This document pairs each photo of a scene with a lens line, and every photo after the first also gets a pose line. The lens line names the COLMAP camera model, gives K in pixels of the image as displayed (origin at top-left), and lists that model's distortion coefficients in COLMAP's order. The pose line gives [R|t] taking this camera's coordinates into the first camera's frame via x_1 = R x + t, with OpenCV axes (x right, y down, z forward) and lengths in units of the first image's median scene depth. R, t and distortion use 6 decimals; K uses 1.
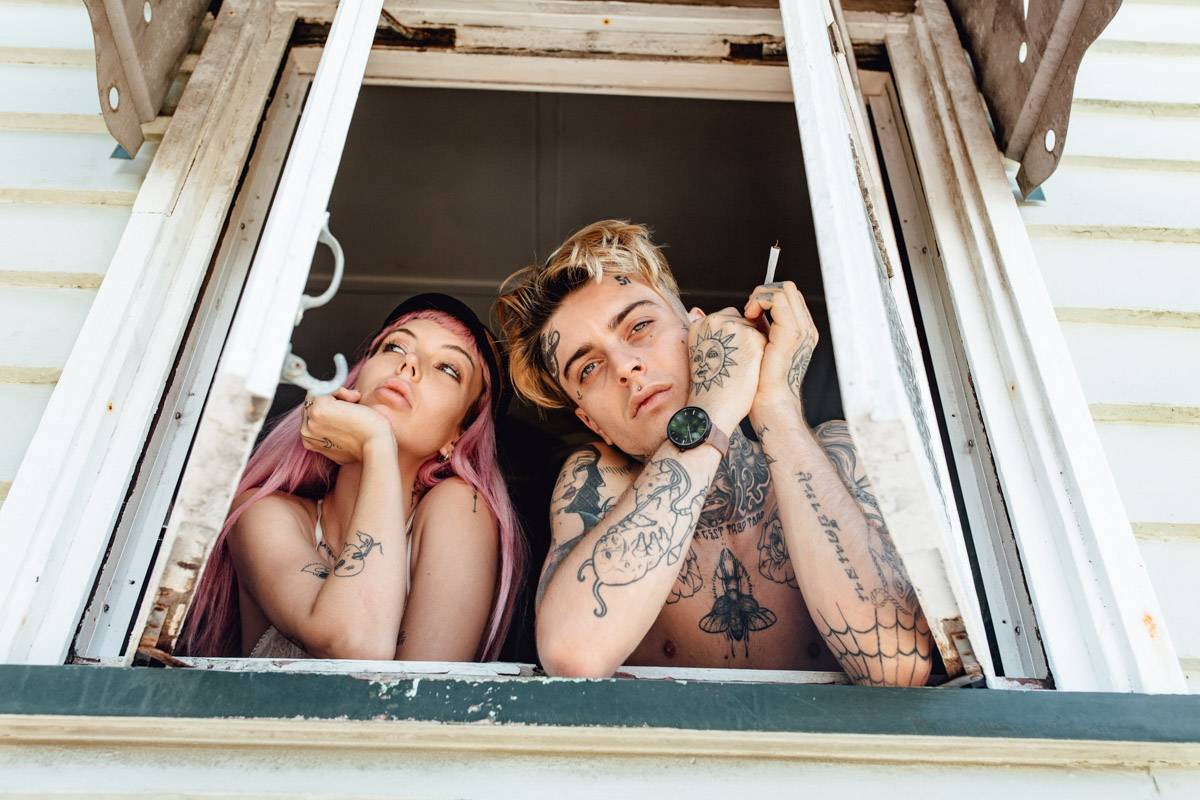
lens RADIAL K [[1135.5, 0, 600.0], [0, 1135.5, 400.0], [0, 0, 1]] dist [-0.001152, 0.005943]
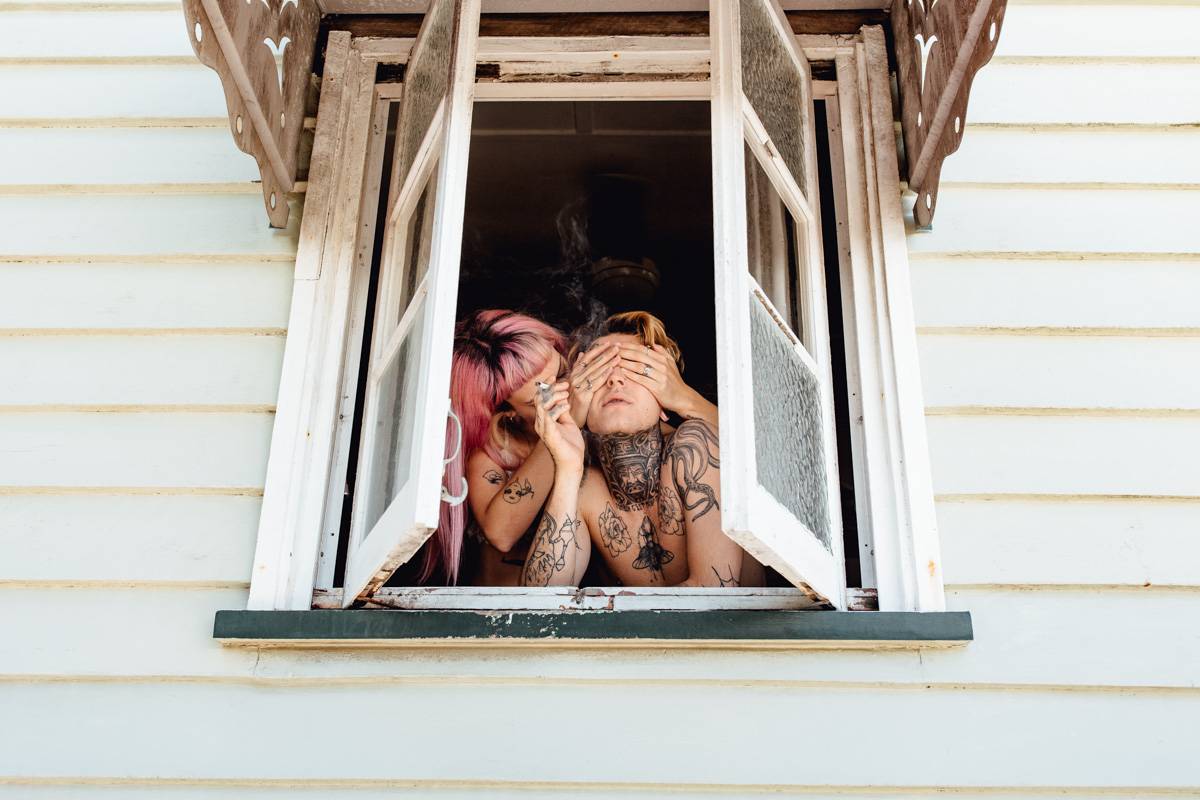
lens RADIAL K [[1196.8, 0, 600.0], [0, 1196.8, 400.0], [0, 0, 1]] dist [-0.000982, -0.000205]
pose [[0.998093, -0.026442, -0.055772, 0.097080], [0.040765, 0.960875, 0.273968, -0.603841], [0.046346, -0.275719, 0.960120, -0.741648]]
